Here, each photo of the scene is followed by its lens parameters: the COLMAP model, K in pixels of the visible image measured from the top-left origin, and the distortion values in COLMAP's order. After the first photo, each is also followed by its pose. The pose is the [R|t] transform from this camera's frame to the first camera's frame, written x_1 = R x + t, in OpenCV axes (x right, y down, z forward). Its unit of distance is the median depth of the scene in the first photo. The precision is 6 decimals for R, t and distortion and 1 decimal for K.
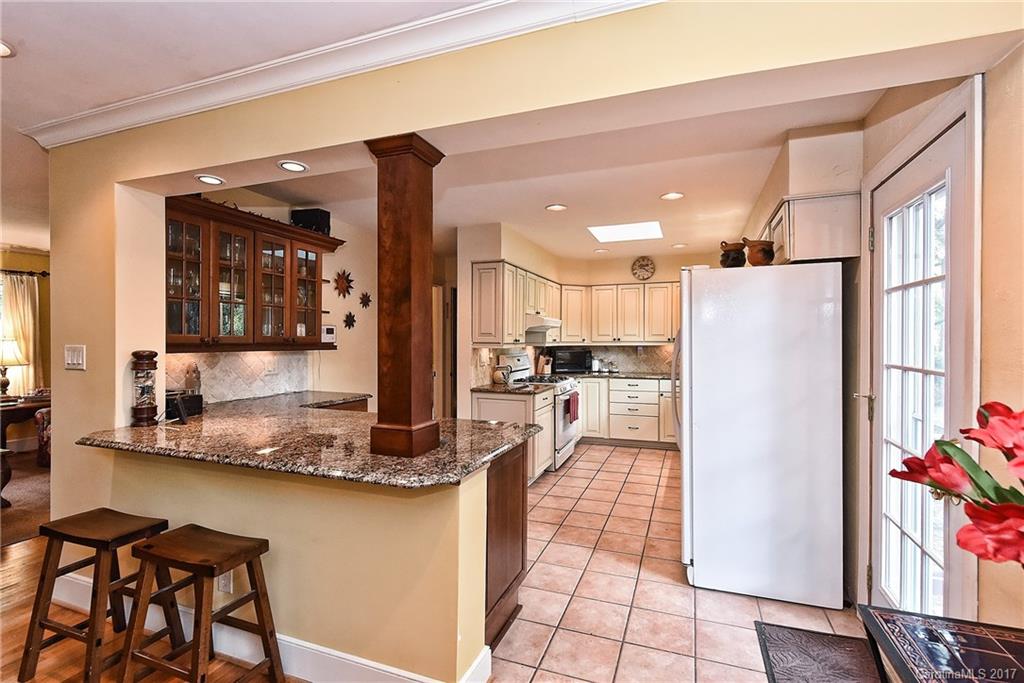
lens RADIAL K [[472.1, 0, 512.0], [0, 472.1, 341.5], [0, 0, 1]] dist [-0.000440, -0.000208]
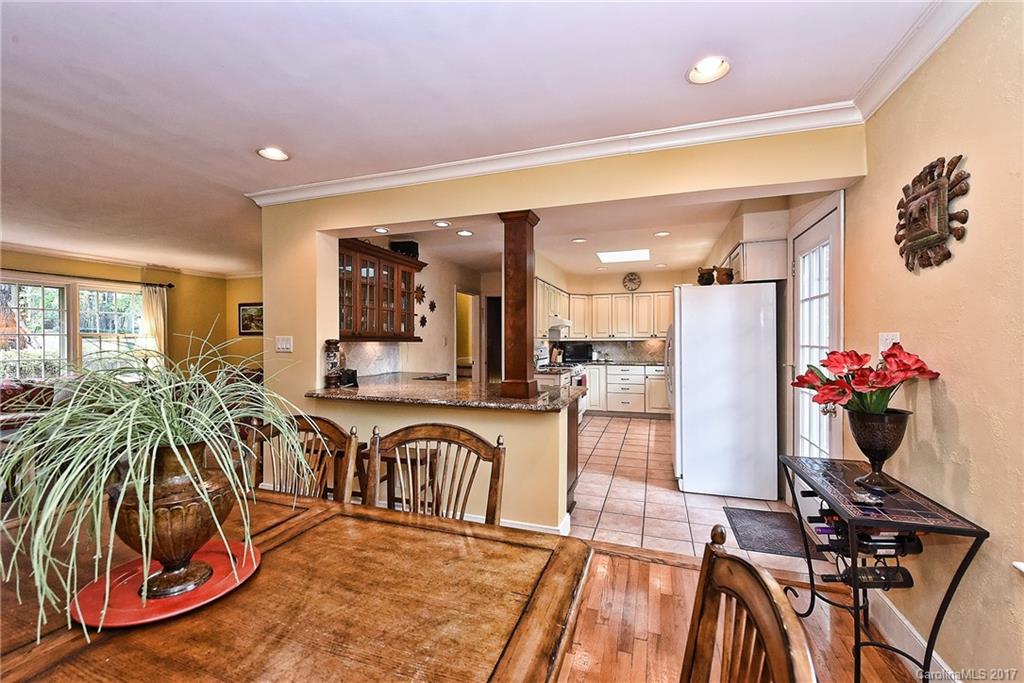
lens RADIAL K [[413.9, 0, 512.0], [0, 413.9, 341.5], [0, 0, 1]] dist [0.001079, 0.000195]
pose [[0.999557, -0.003182, 0.029577, -0.176537], [0.003202, 0.999995, -0.000658, 0.022112], [-0.029575, 0.000753, 0.999562, -0.280693]]
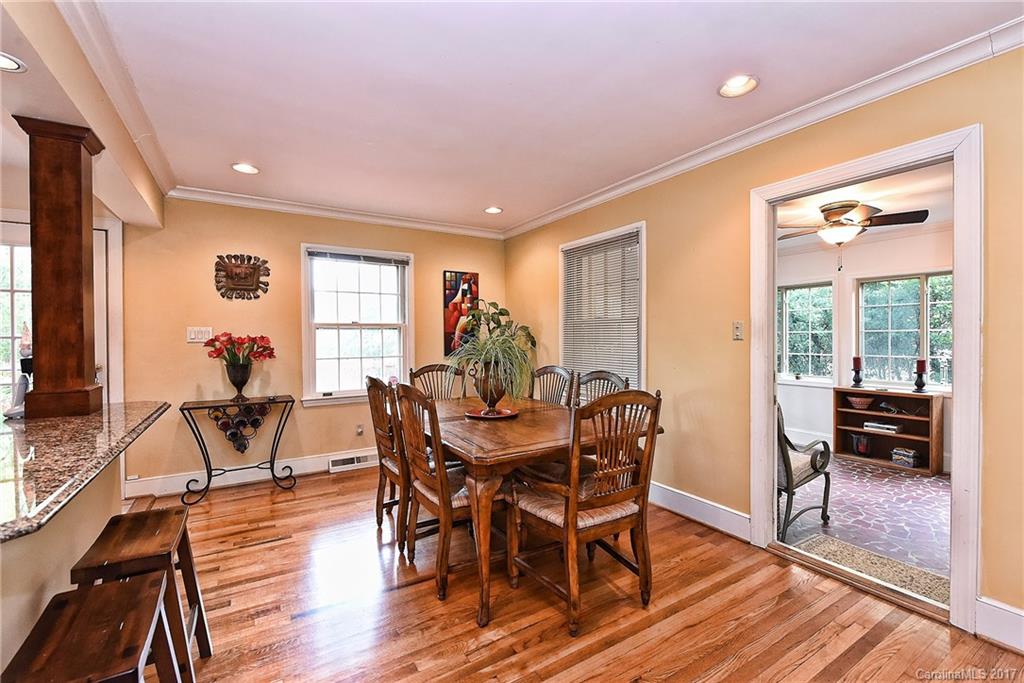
lens RADIAL K [[440.3, 0, 512.0], [0, 440.3, 341.5], [0, 0, 1]] dist [-0.000471, -0.000341]
pose [[-0.790468, -0.005398, 0.612480, -0.980223], [0.008847, 0.999756, 0.020229, 0.033775], [-0.612440, 0.021409, -0.790228, 0.690537]]
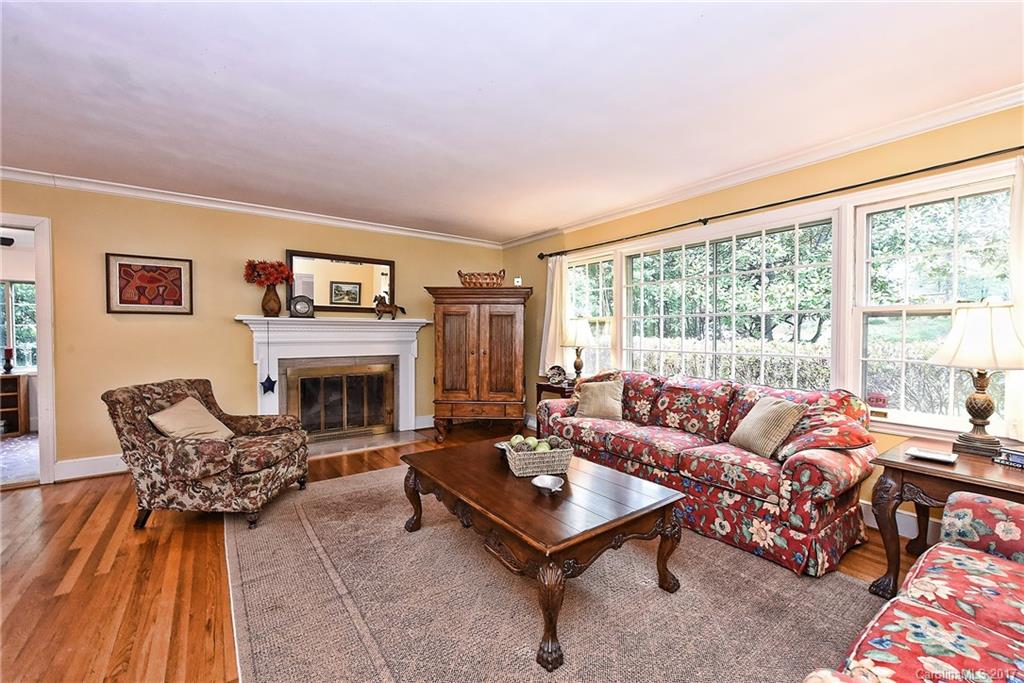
lens RADIAL K [[413.9, 0, 512.0], [0, 413.9, 341.5], [0, 0, 1]] dist [0.001079, 0.000195]
pose [[-0.552647, 0.015035, -0.833280, -0.885822], [-0.010599, 0.999630, 0.025066, 0.040105], [0.833348, 0.022685, -0.552283, 1.370108]]
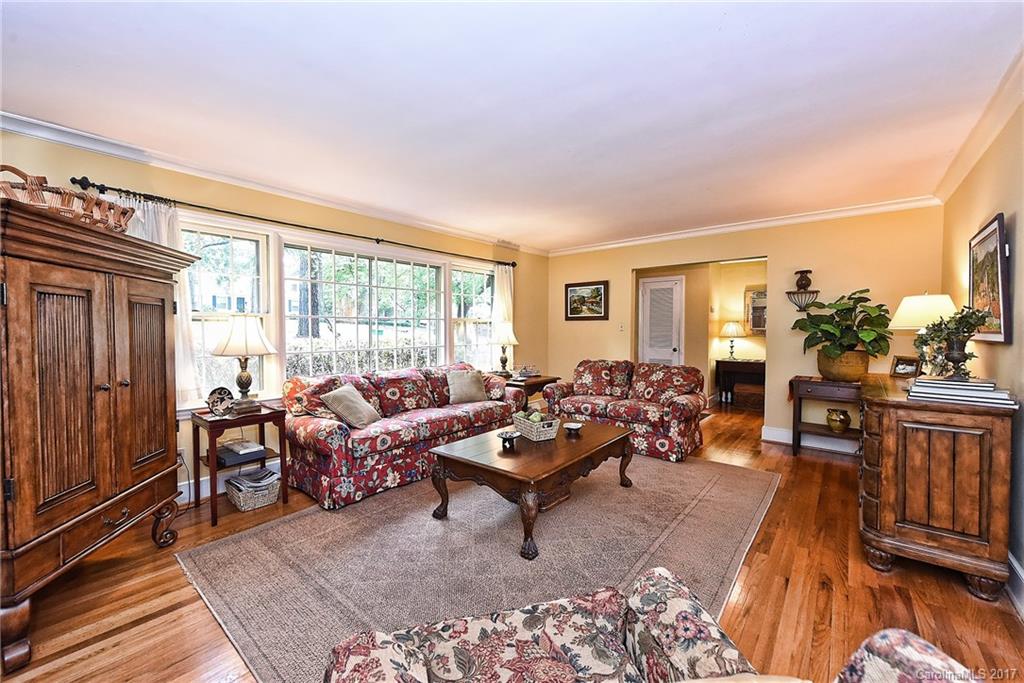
lens RADIAL K [[402.8, 0, 517.0], [0, 402.8, 340.7], [0, 0, 1]] dist [-0.000472, -0.000046]
pose [[0.946338, 0.008775, -0.323059, -1.227282], [-0.001349, 0.999730, 0.023204, 0.033700], [0.323175, -0.021523, 0.946094, 0.149006]]
